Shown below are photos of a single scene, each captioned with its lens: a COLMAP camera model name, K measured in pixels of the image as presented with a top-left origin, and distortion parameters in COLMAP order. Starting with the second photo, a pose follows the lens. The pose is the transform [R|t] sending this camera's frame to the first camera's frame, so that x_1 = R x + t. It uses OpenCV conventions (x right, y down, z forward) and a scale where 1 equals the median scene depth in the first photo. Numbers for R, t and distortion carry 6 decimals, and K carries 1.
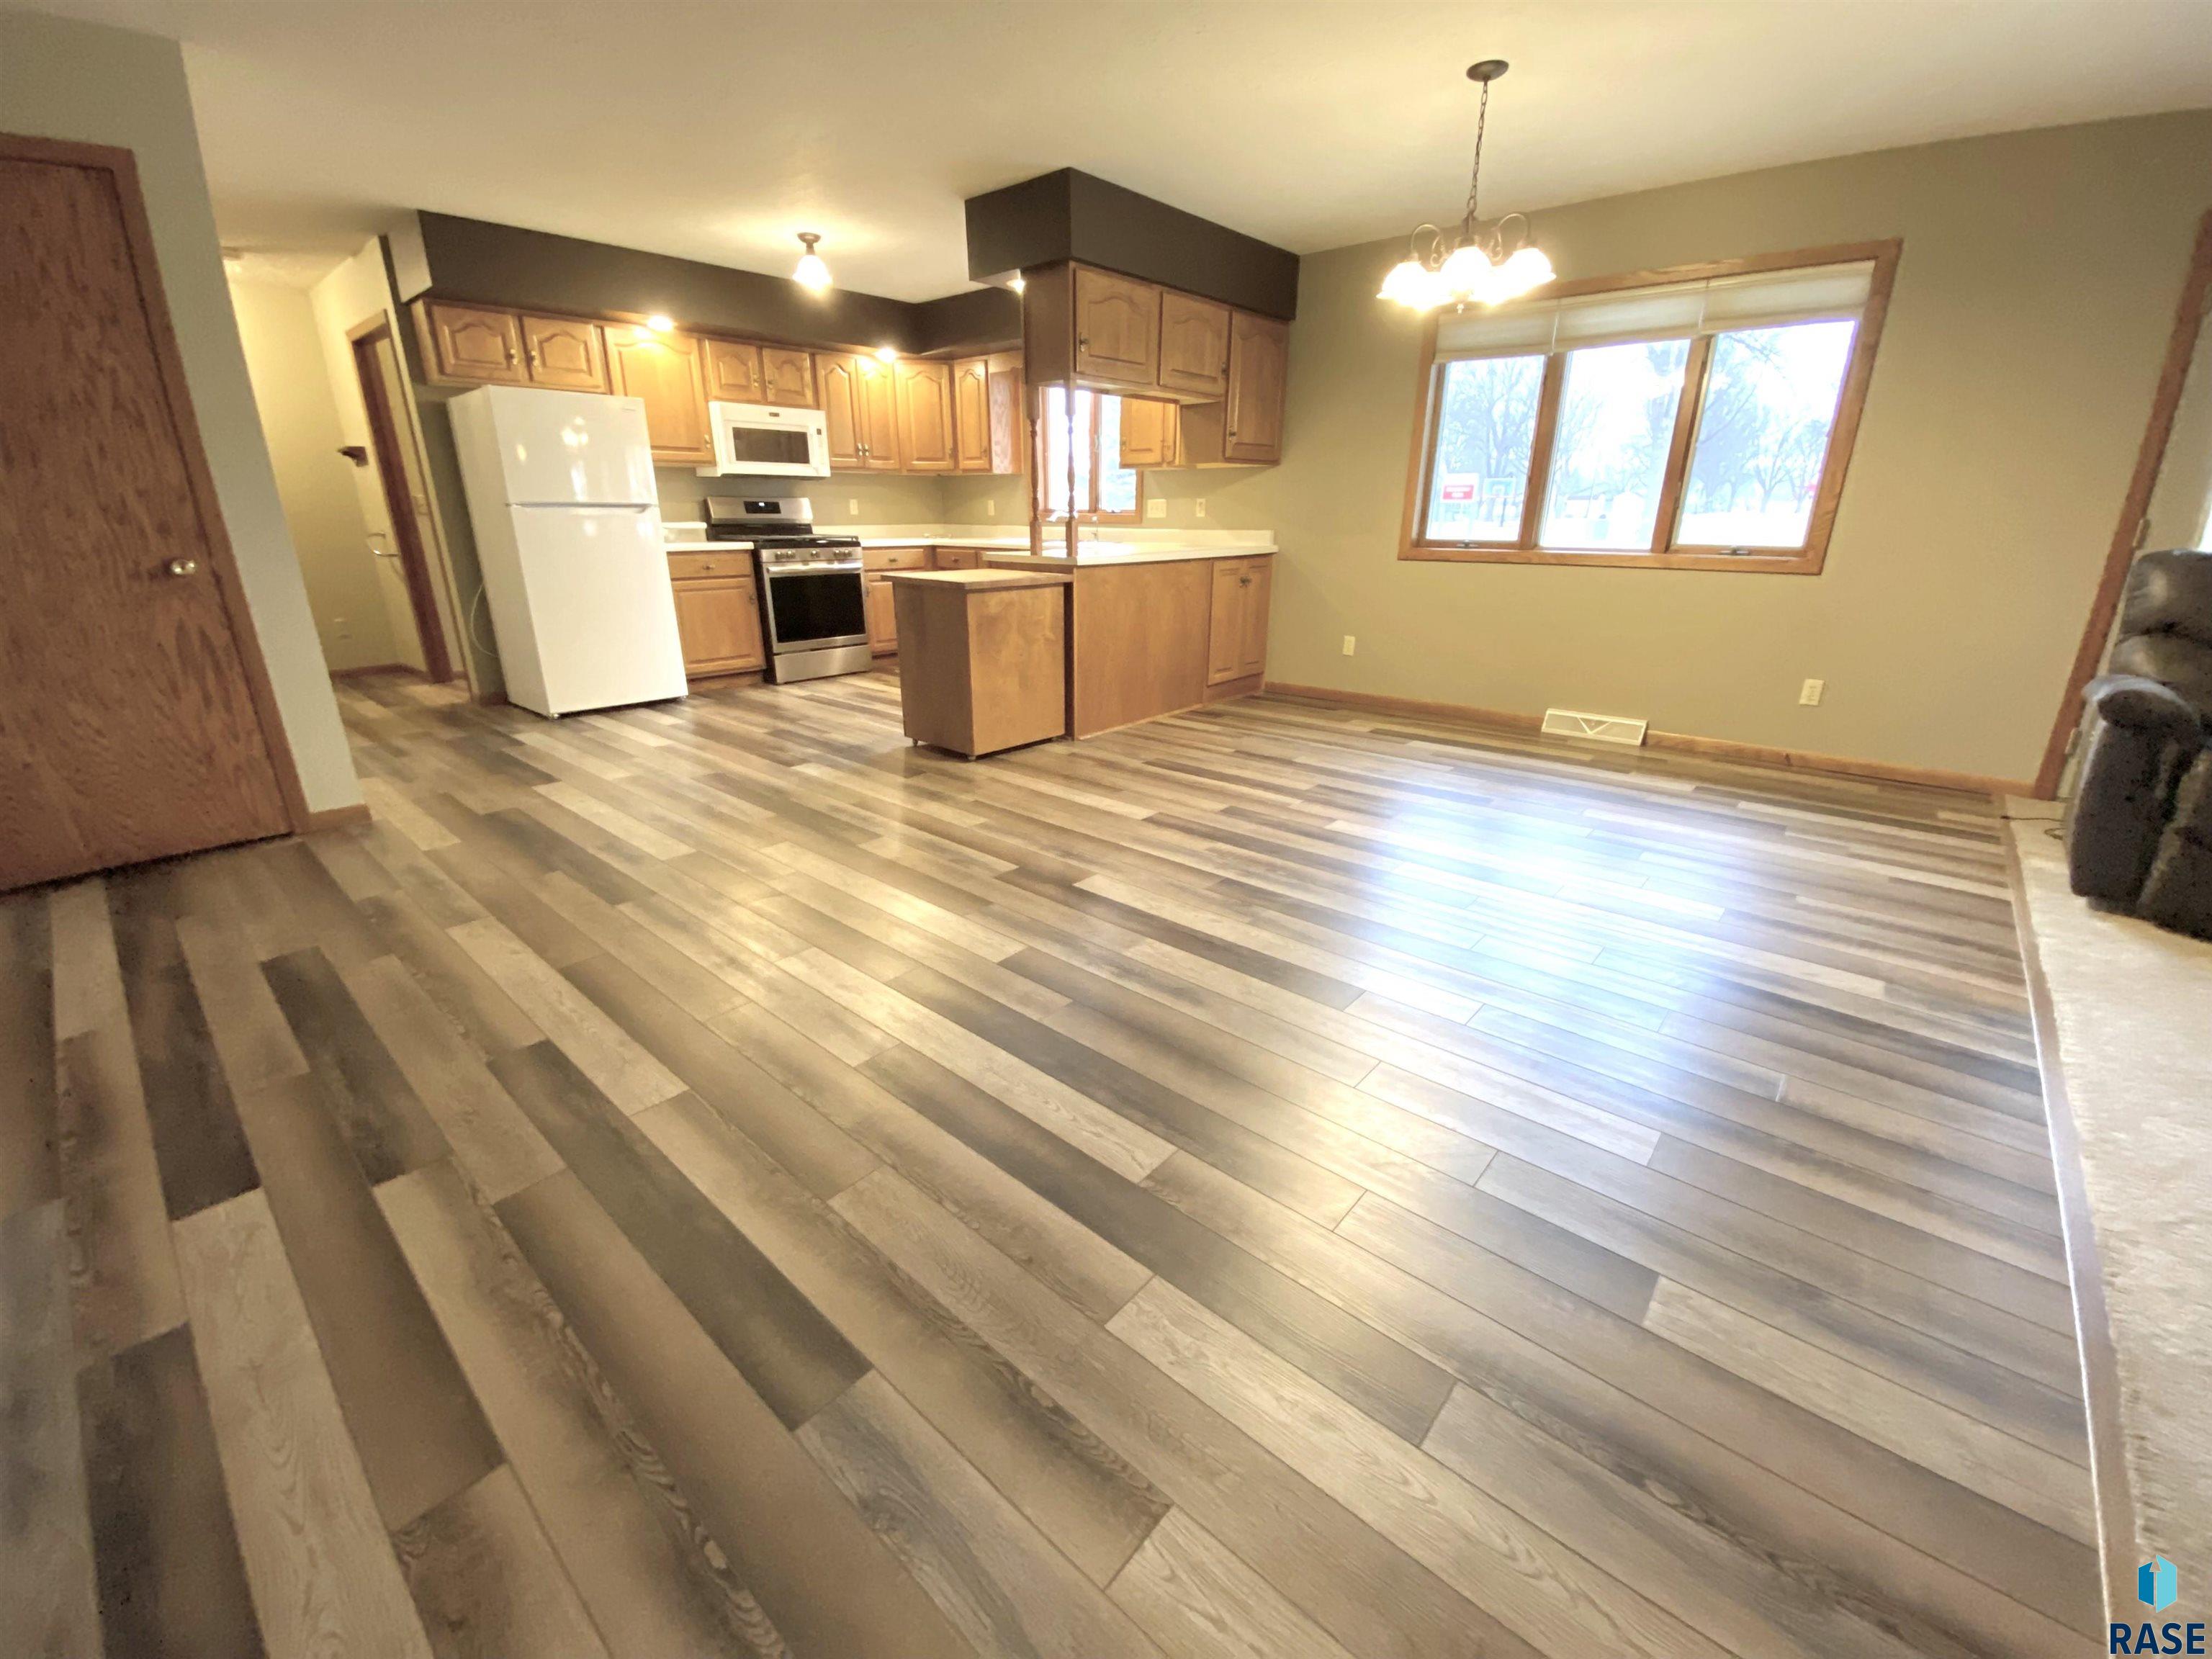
lens RADIAL K [[892.6, 0, 1097.6], [0, 892.6, 837.1], [0, 0, 1]] dist [-0.001911, -0.000039]
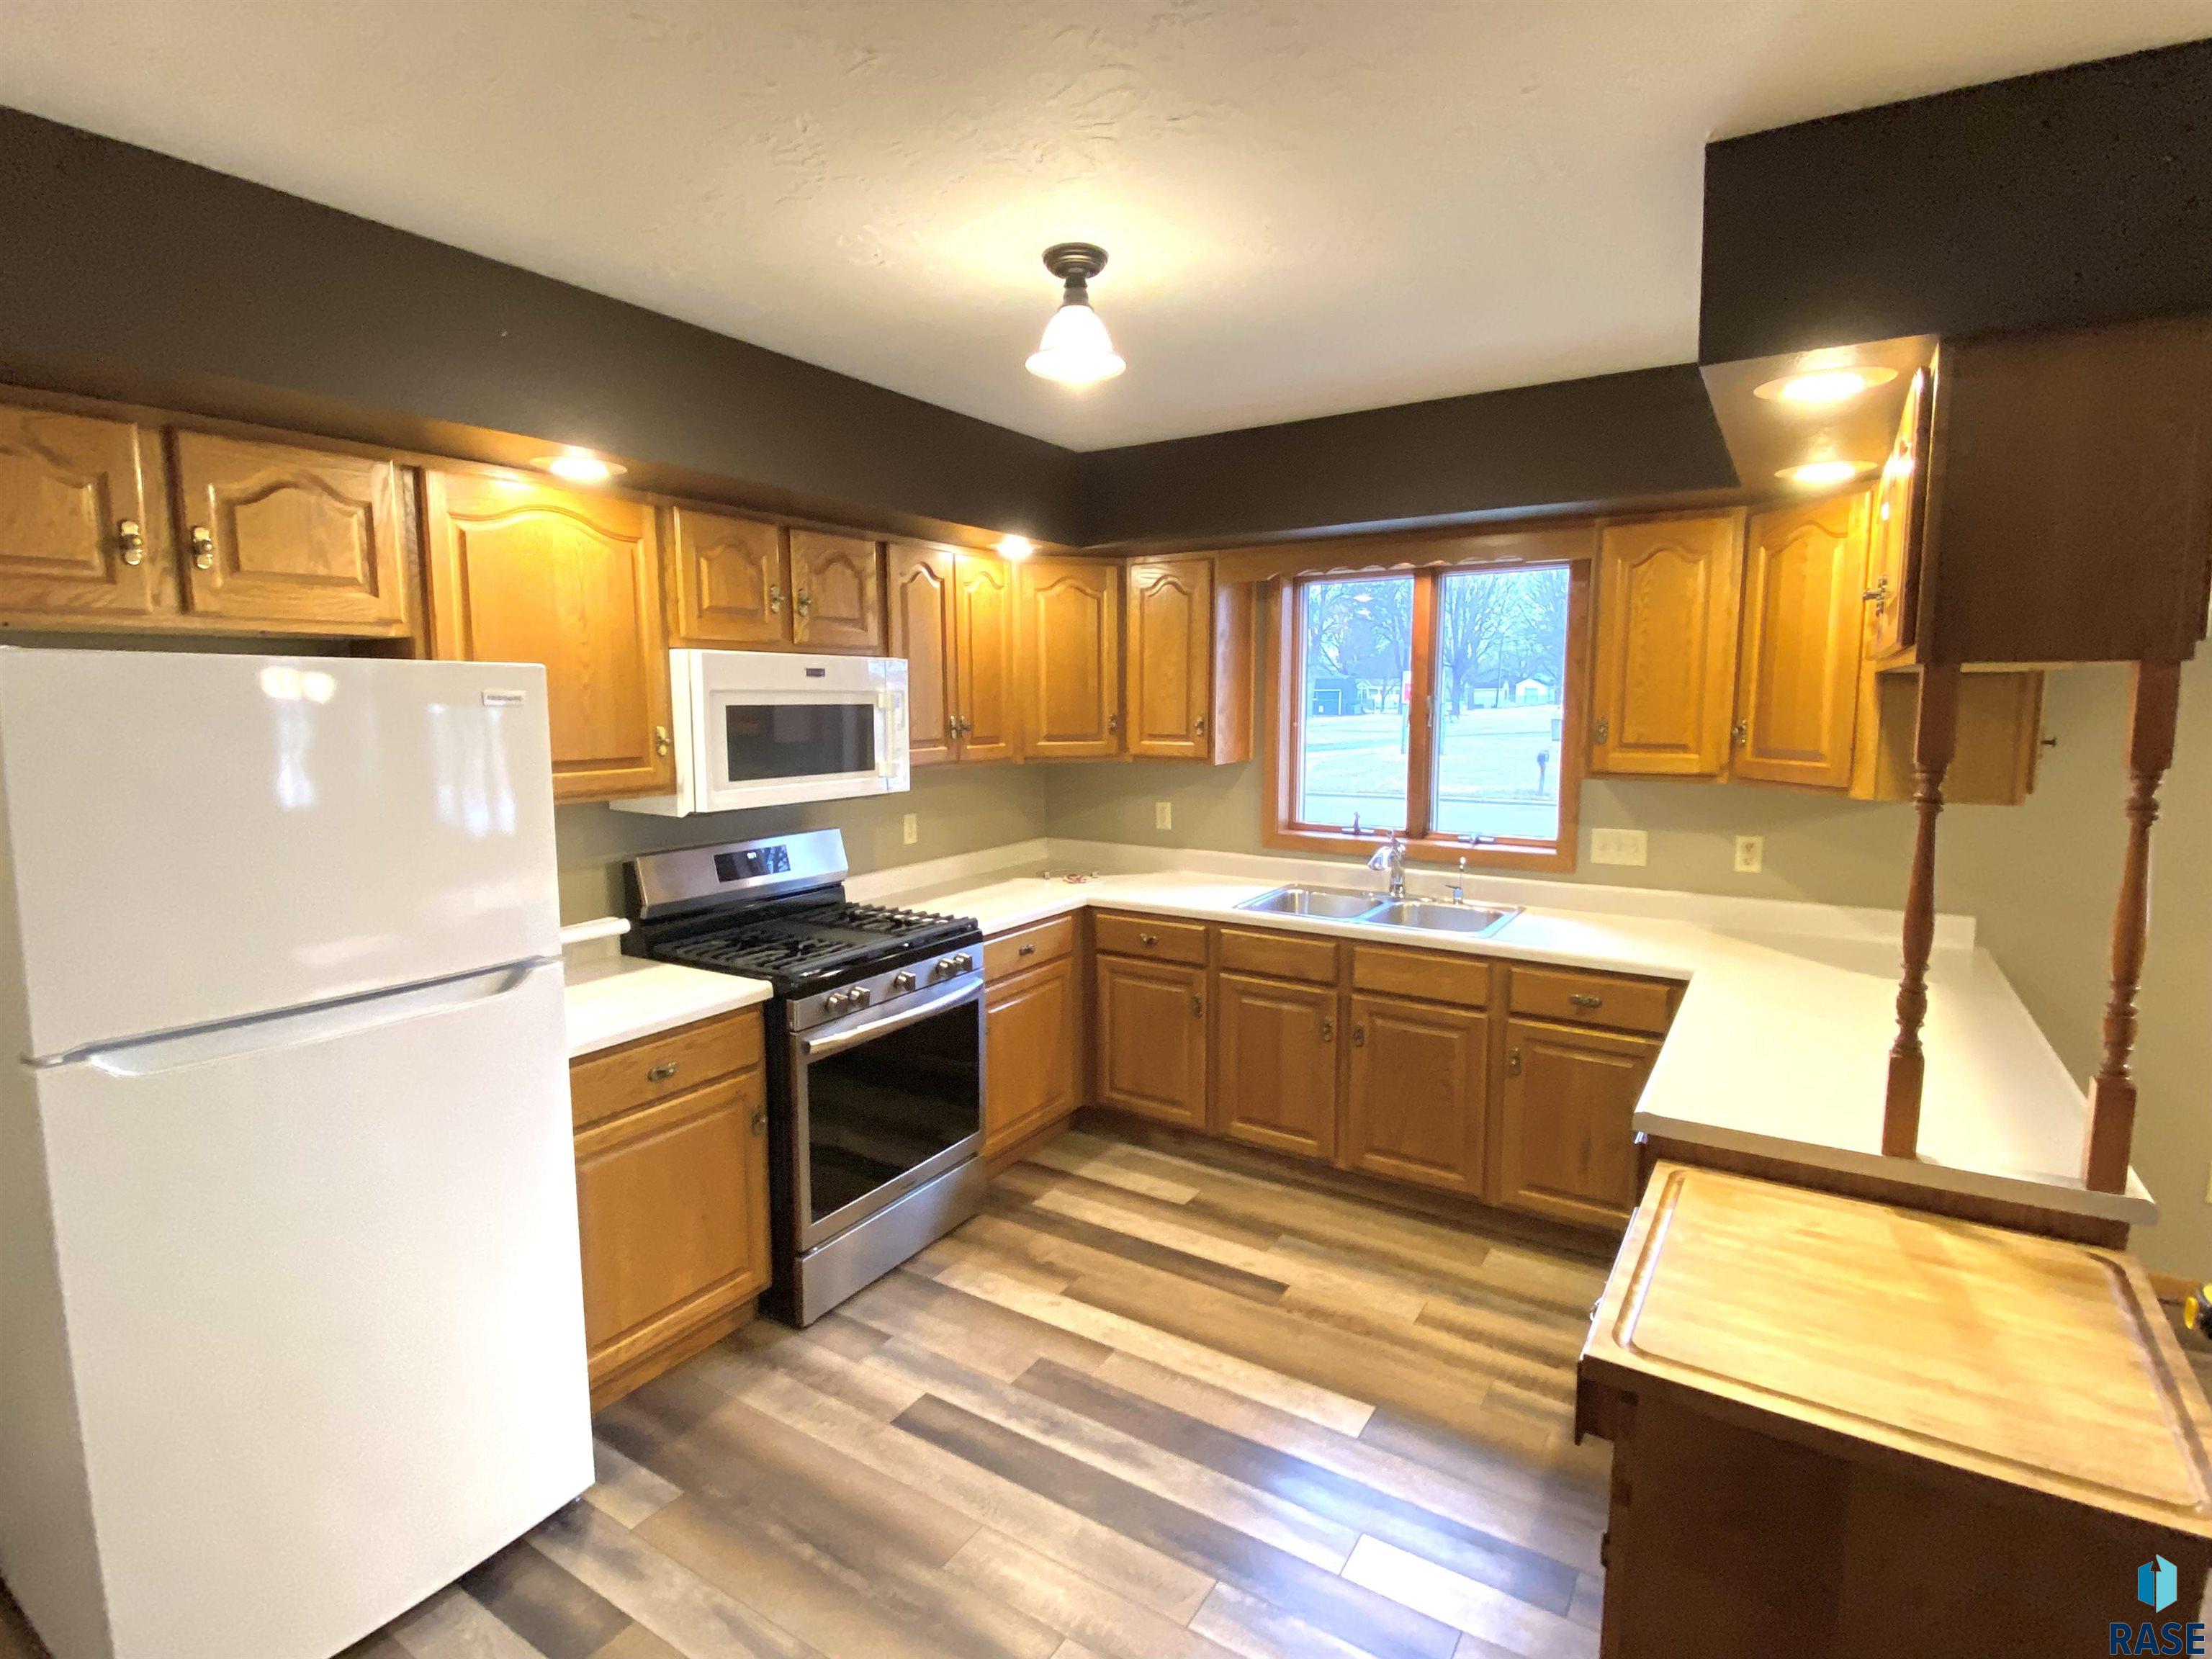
lens RADIAL K [[1091.4, 0, 1115.1], [0, 1091.4, 828.6], [0, 0, 1]] dist [-0.002905, -0.002586]
pose [[0.988088, -0.024886, 0.151864, -0.331370], [0.059799, 0.971375, -0.229899, -0.297394], [-0.141796, 0.236242, 0.961293, 0.541066]]
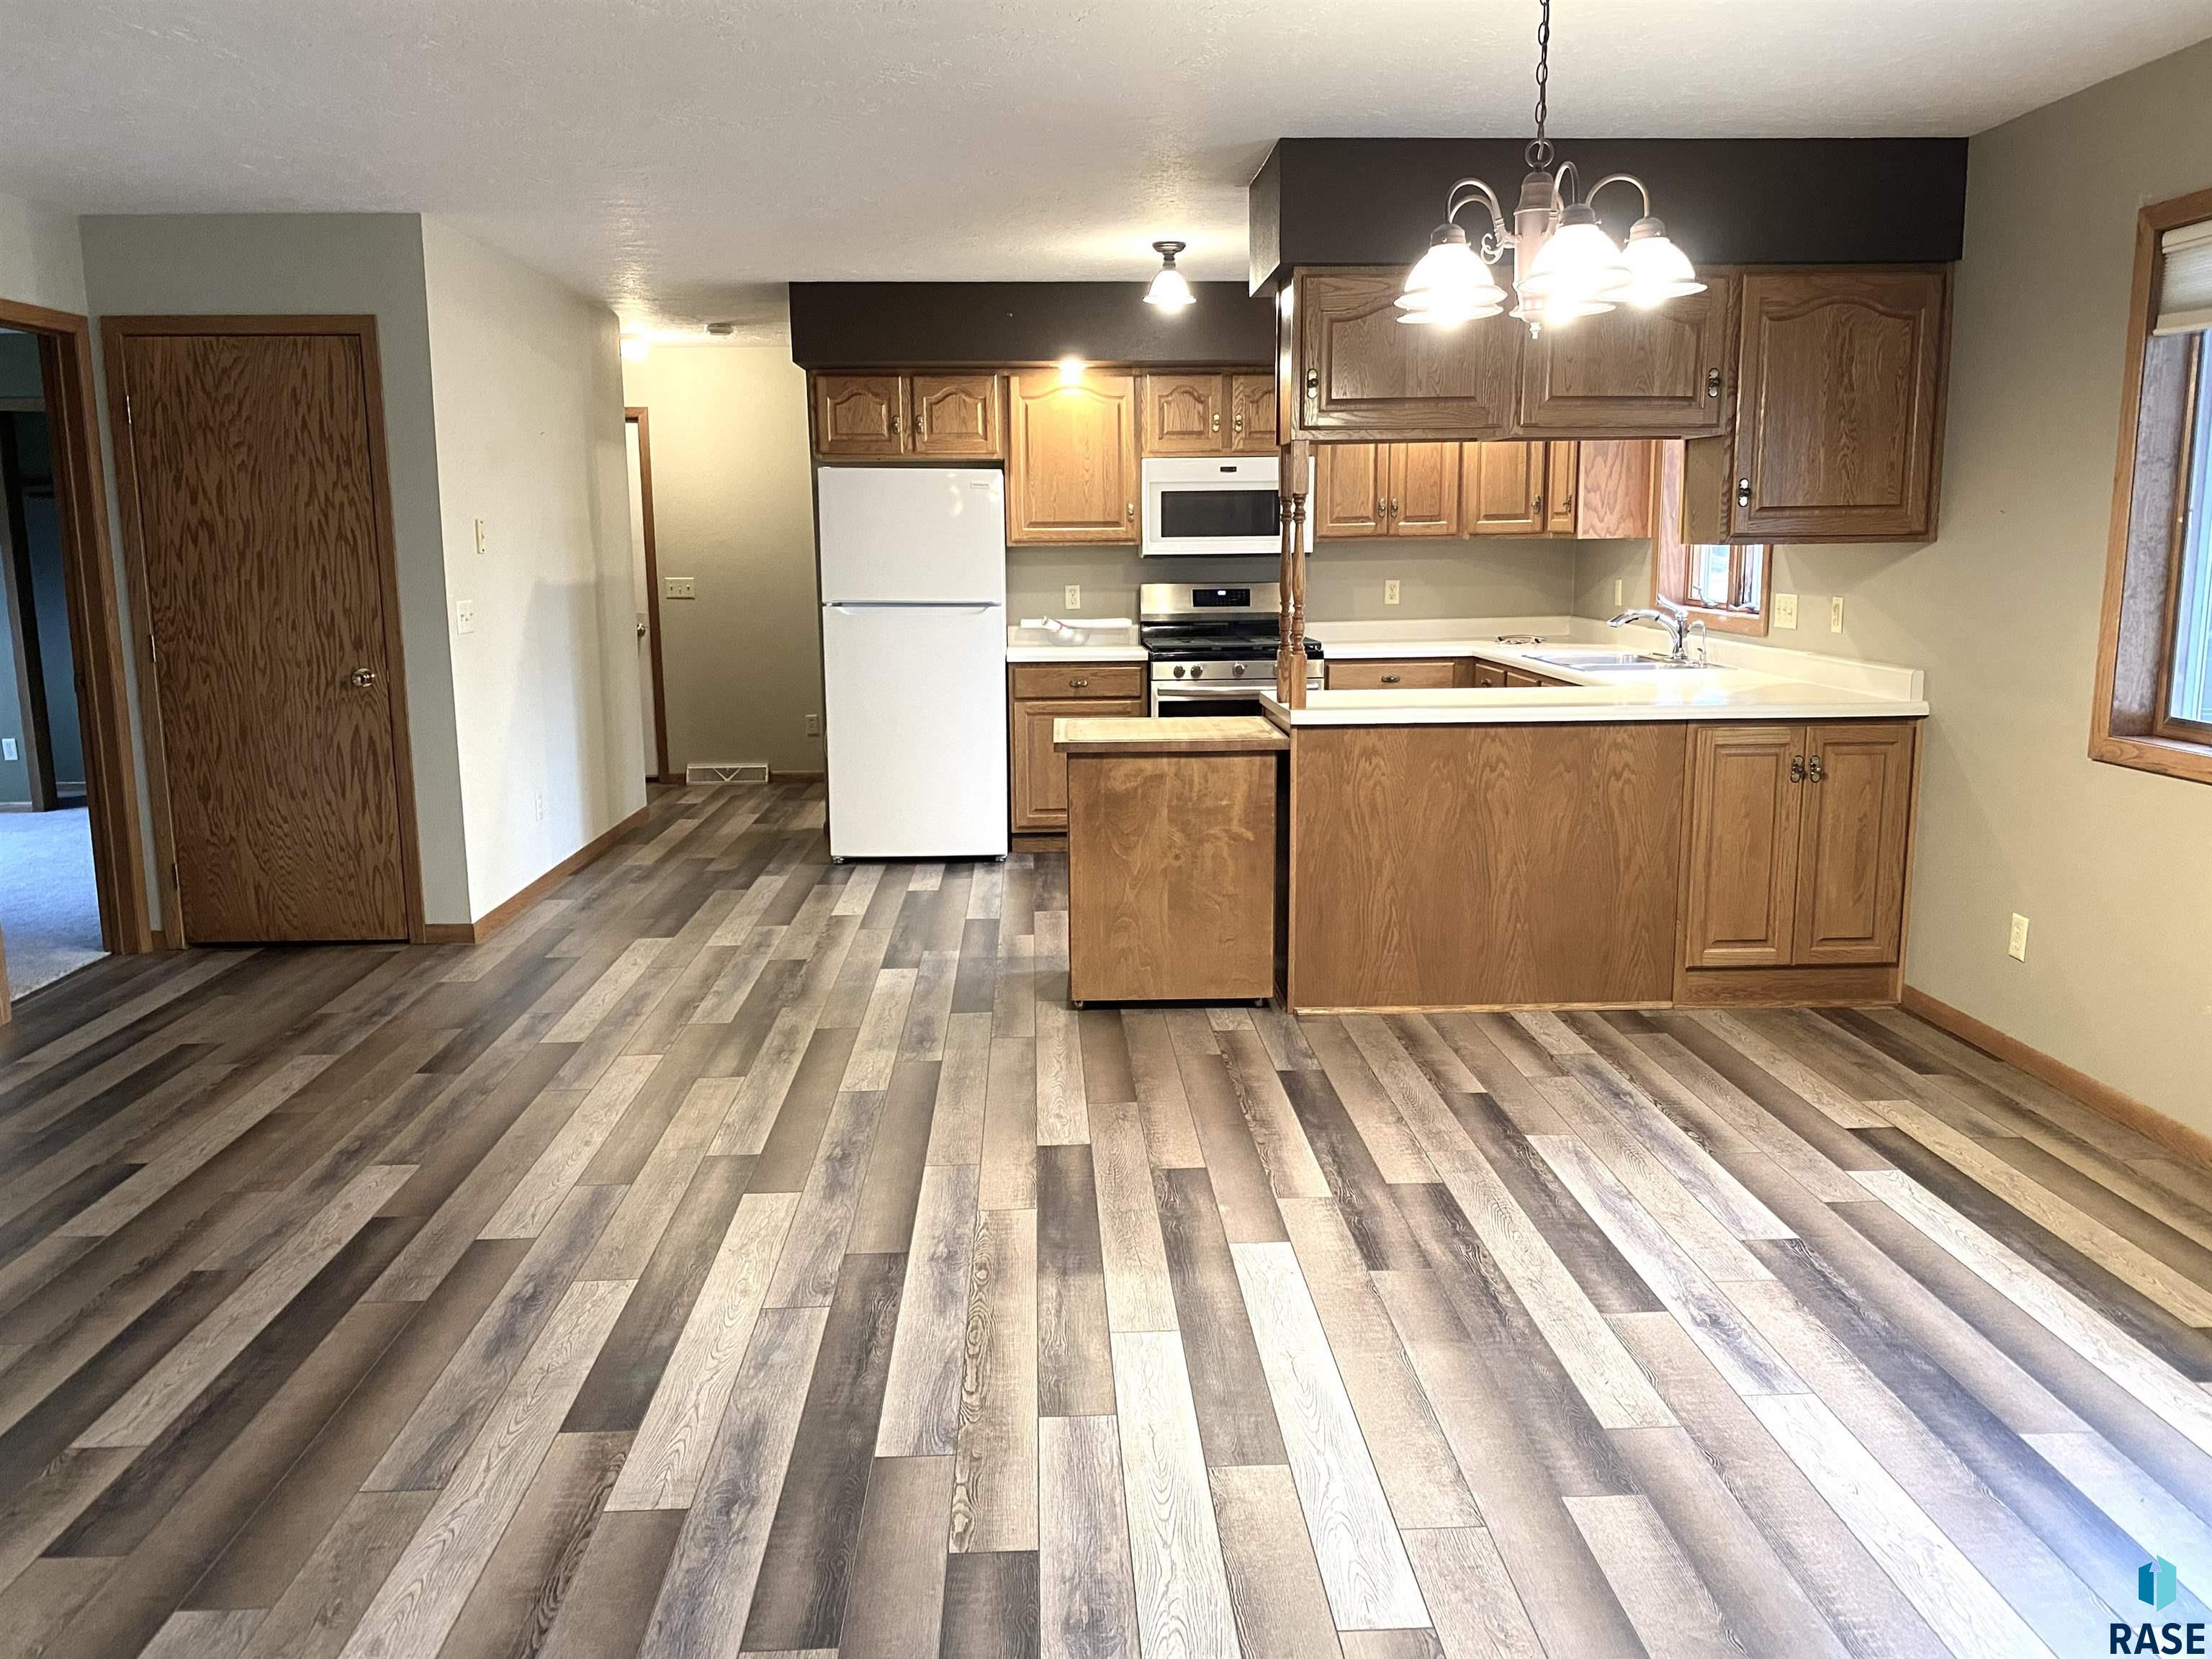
lens RADIAL K [[1680.9, 0, 1119.5], [0, 1680.9, 829.9], [0, 0, 1]] dist [0.025732, -0.017549]
pose [[0.704222, 0.114265, -0.700724, 0.552784], [-0.238002, 0.967851, -0.081366, -0.094206], [0.668899, 0.224073, 0.708777, 0.114308]]
